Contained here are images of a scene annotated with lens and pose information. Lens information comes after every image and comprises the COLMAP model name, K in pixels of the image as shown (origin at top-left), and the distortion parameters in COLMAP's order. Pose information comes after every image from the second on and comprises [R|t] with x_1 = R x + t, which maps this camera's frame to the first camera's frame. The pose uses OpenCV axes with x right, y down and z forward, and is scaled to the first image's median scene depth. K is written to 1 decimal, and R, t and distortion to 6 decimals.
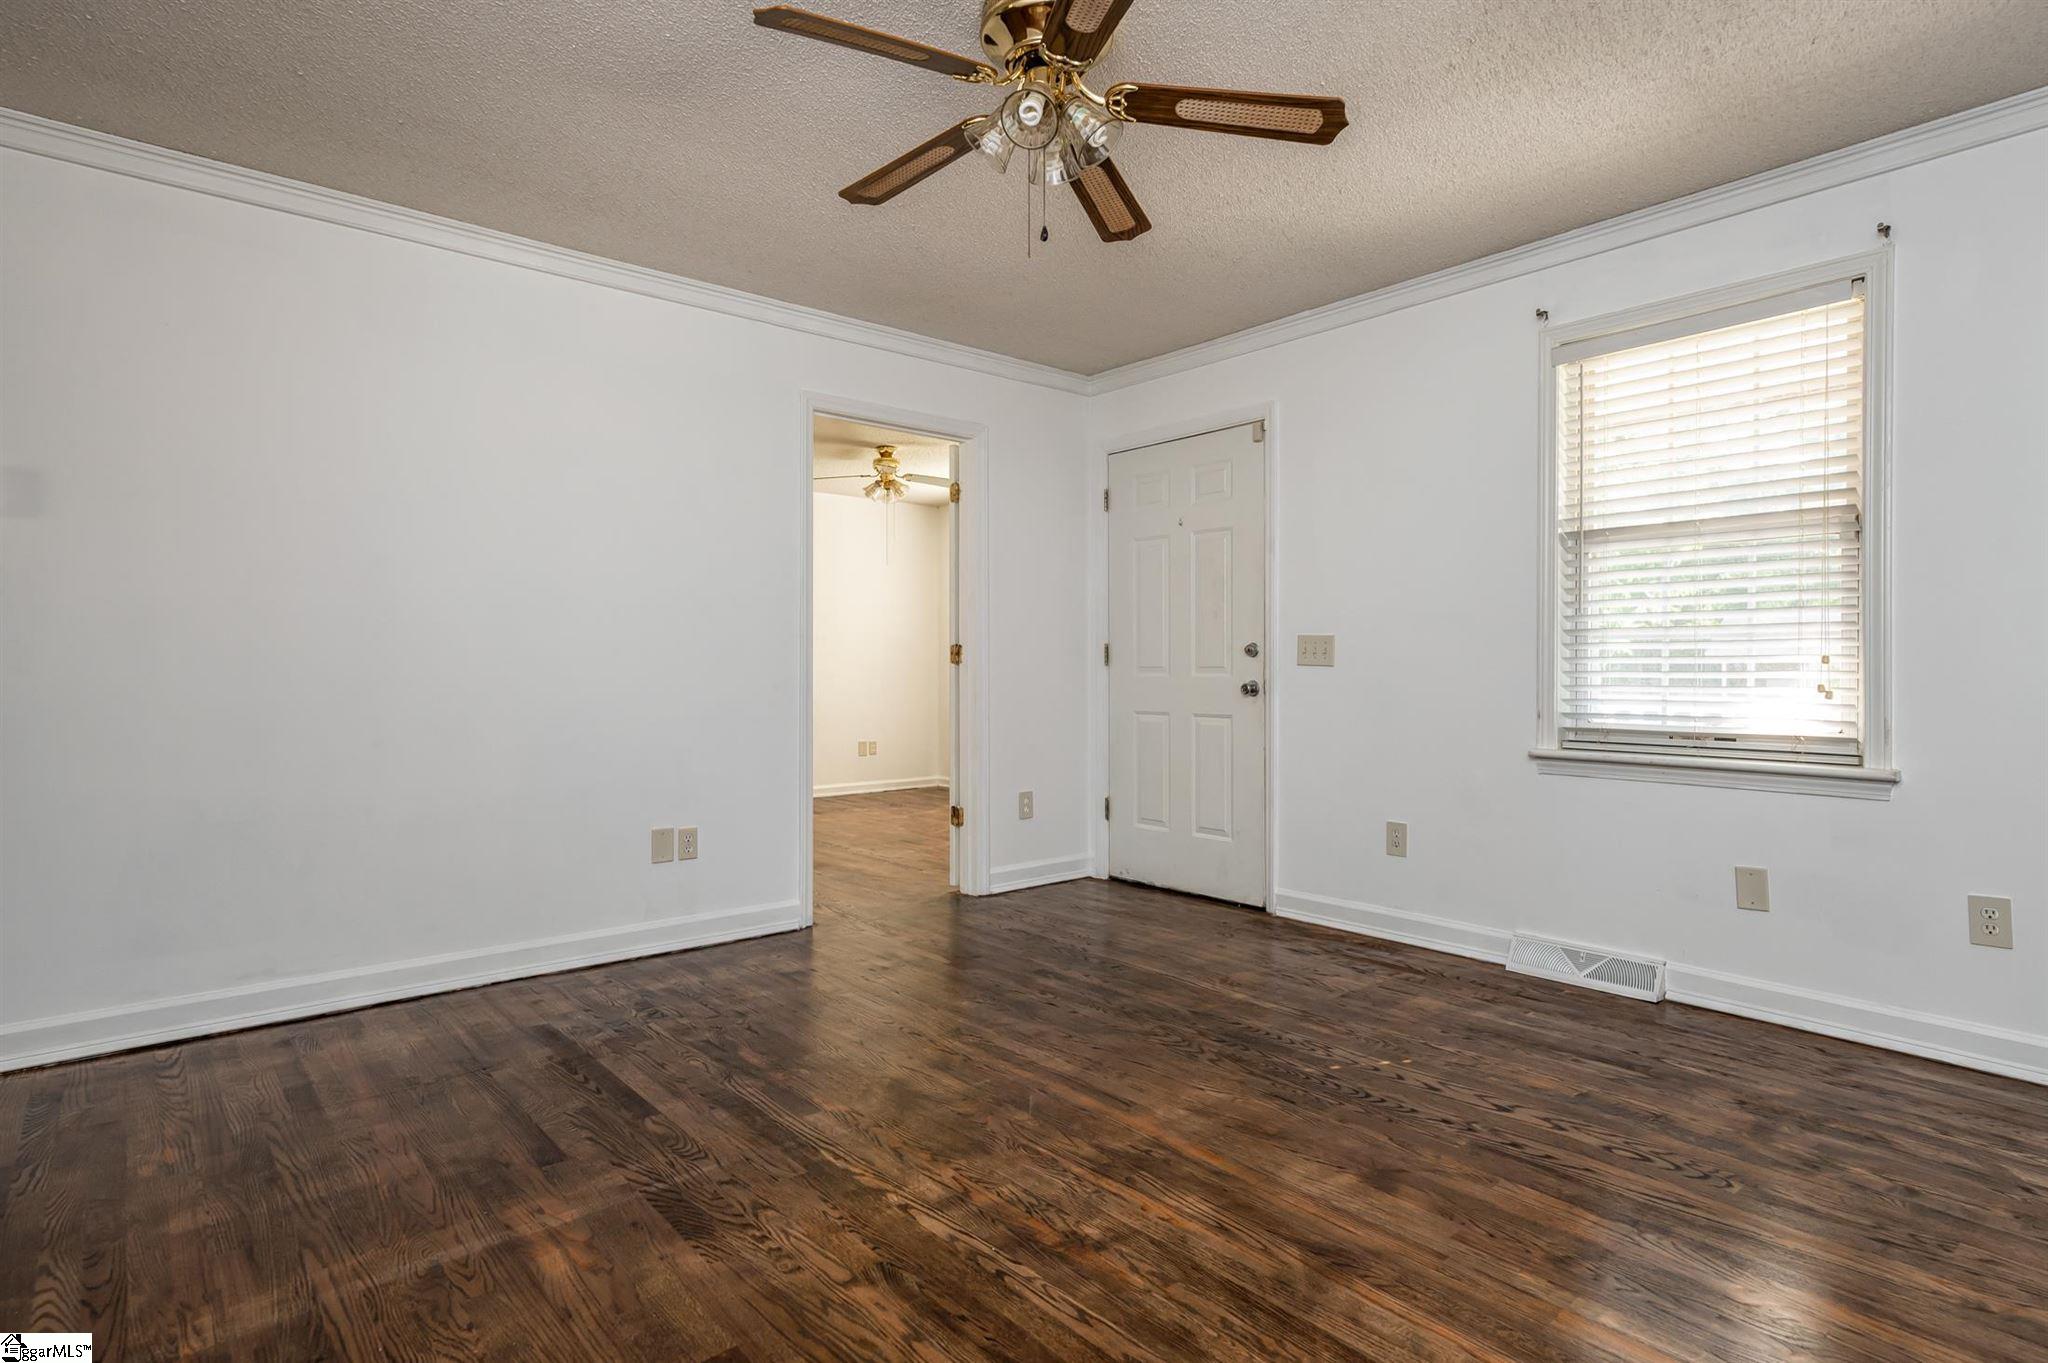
lens RADIAL K [[1059.3, 0, 1024.0], [0, 1059.3, 681.5], [0, 0, 1]] dist [0.016487, -0.000103]
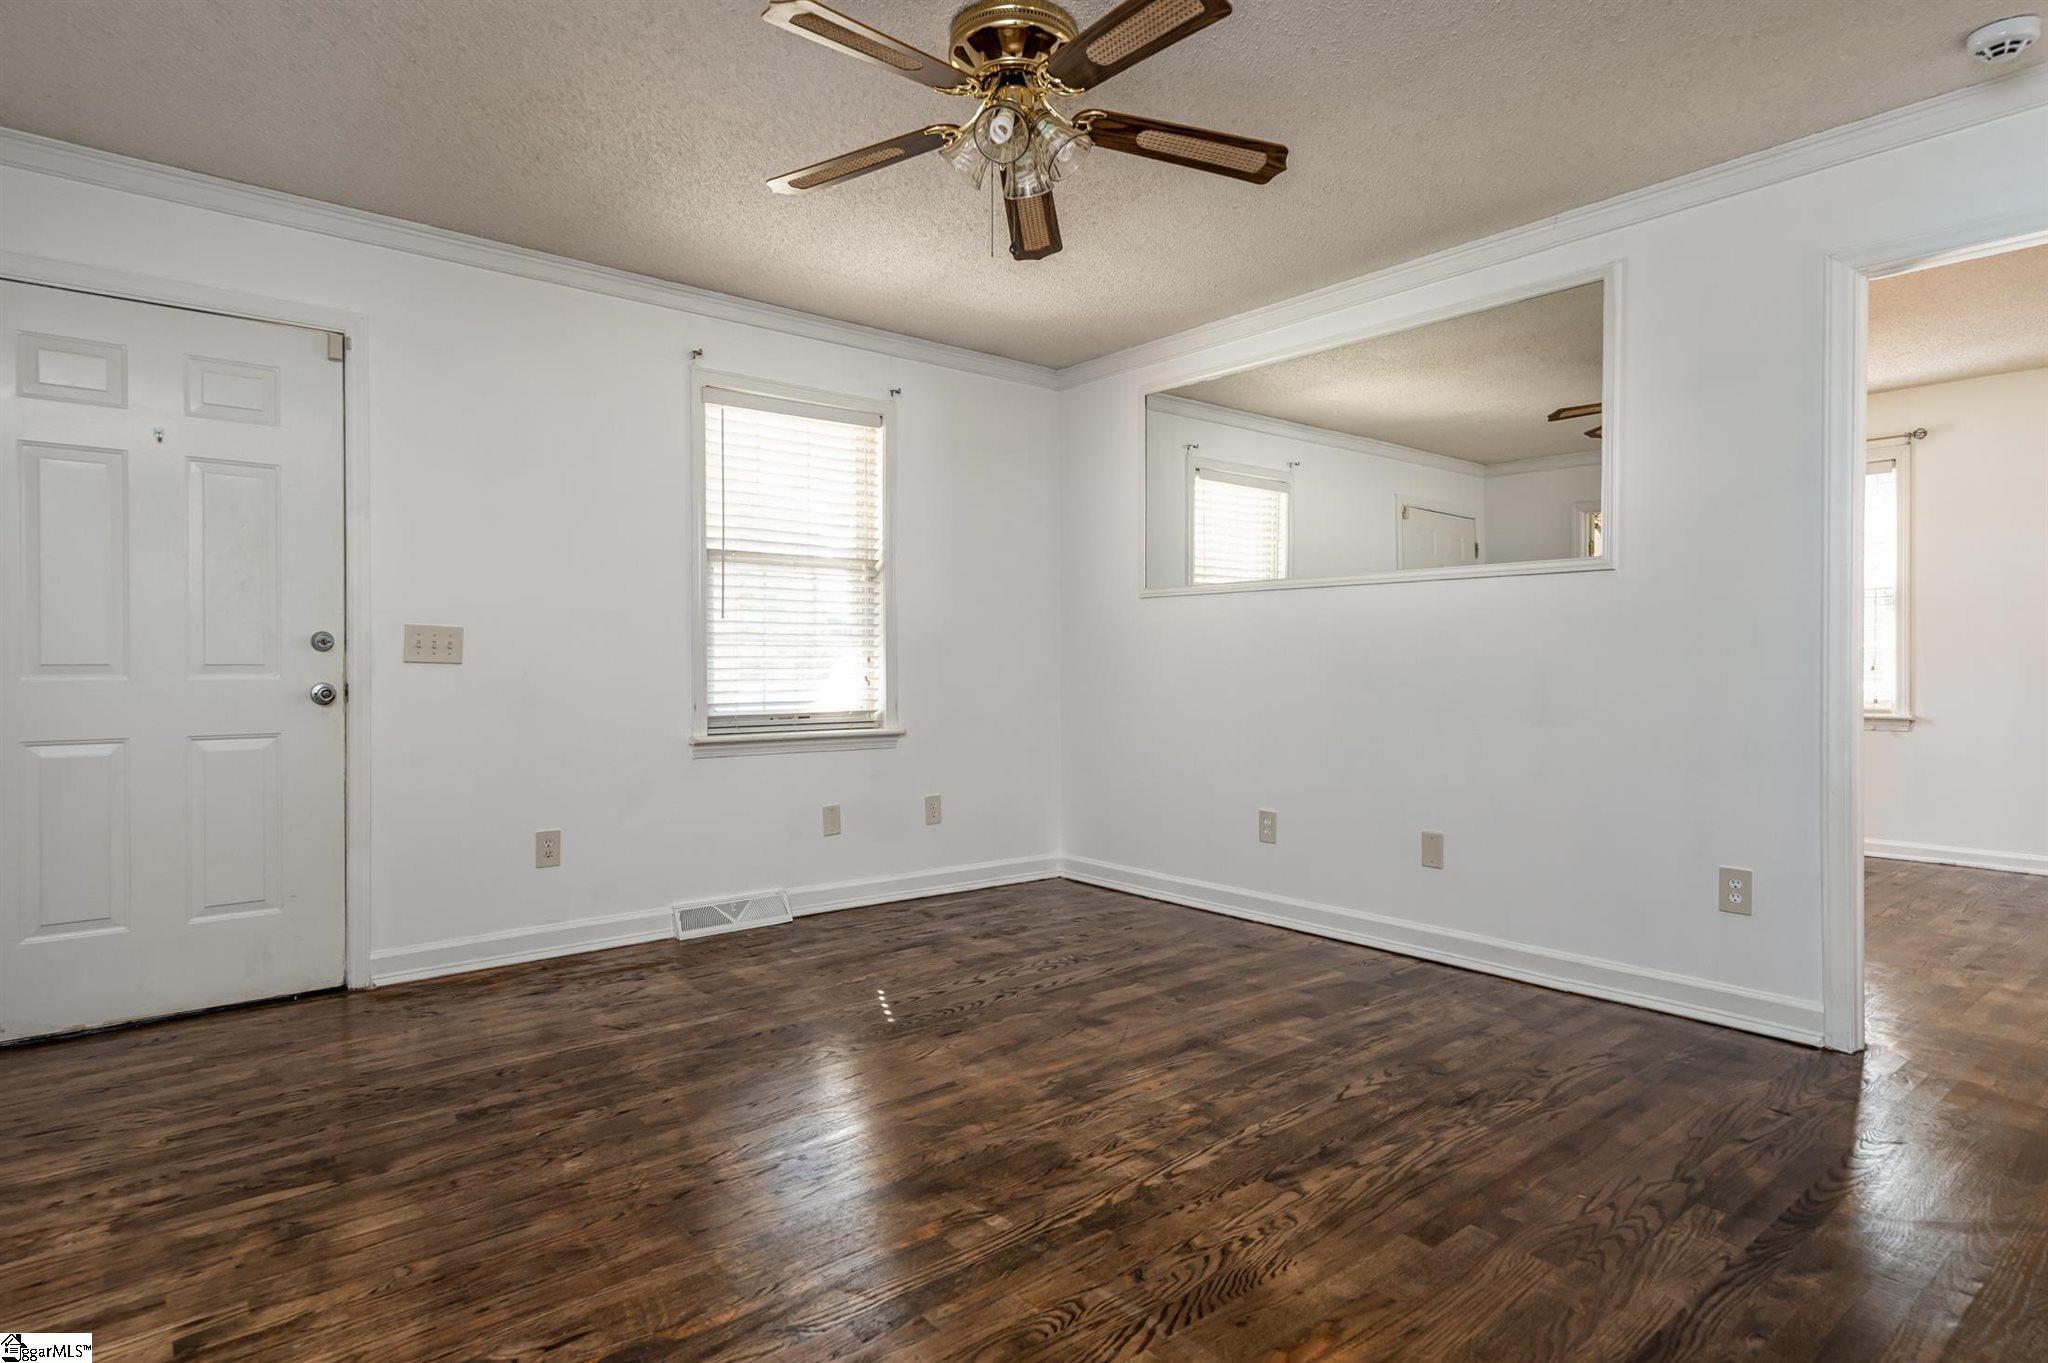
lens RADIAL K [[1096.3, 0, 1024.0], [0, 1096.3, 681.5], [0, 0, 1]] dist [0.016404, -0.000757]
pose [[0.012980, -0.019181, 0.999732, -0.973655], [0.011008, 0.999758, 0.019038, -0.020492], [-0.999855, 0.010758, 0.013188, 0.905654]]
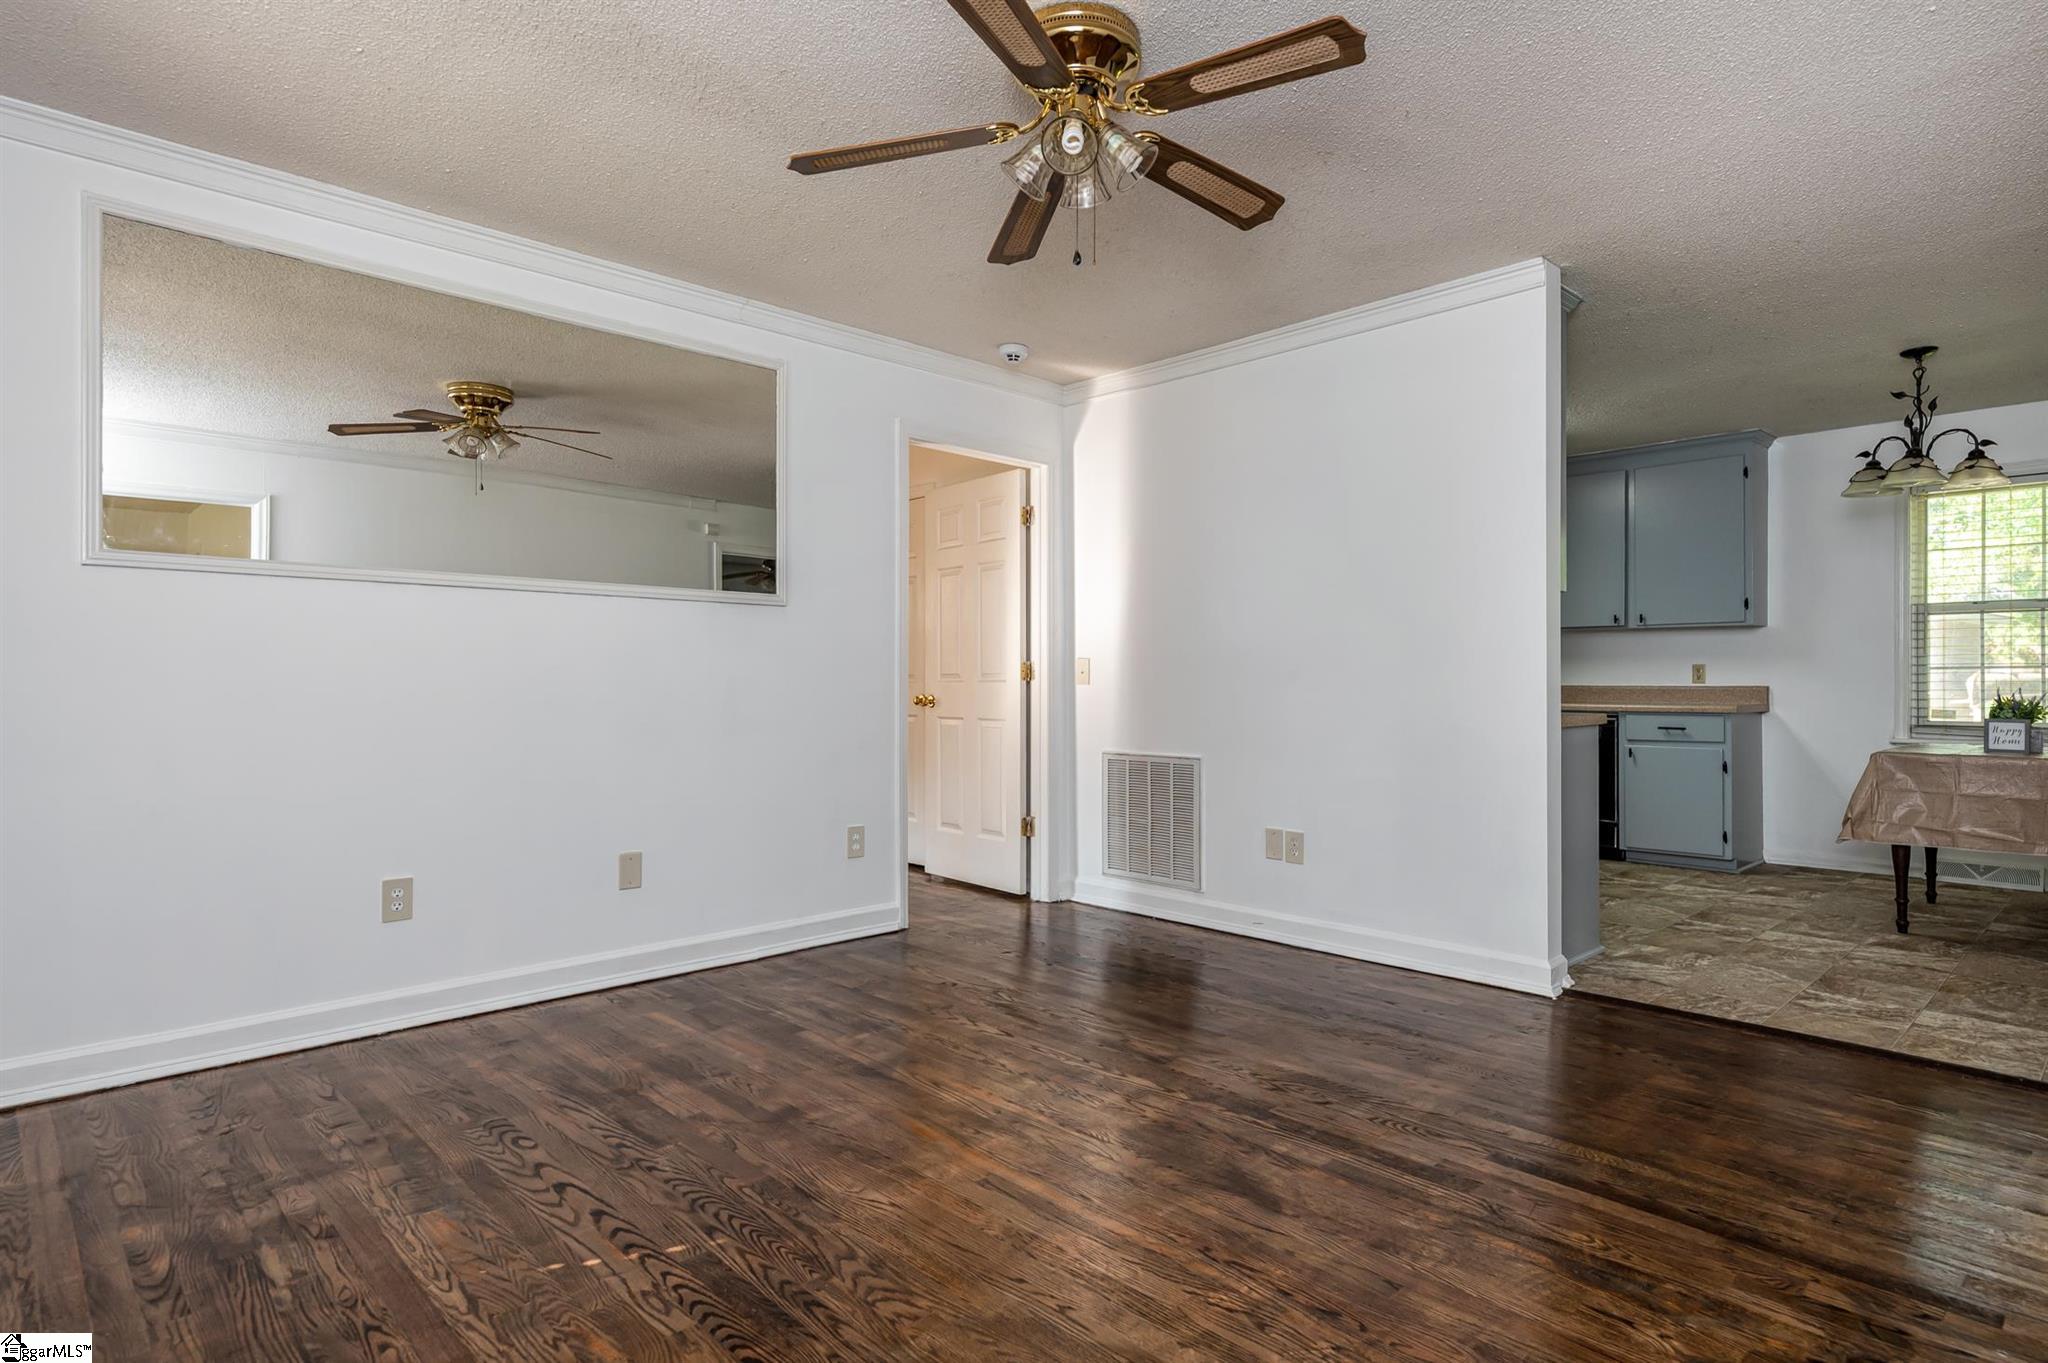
lens RADIAL K [[1096.3, 0, 1024.0], [0, 1096.3, 681.5], [0, 0, 1]] dist [0.016404, -0.000757]
pose [[-0.998586, -0.002750, -0.053081, 0.115905], [-0.003237, 0.999953, 0.009093, -0.024412], [0.053054, 0.009252, -0.998549, 1.897300]]
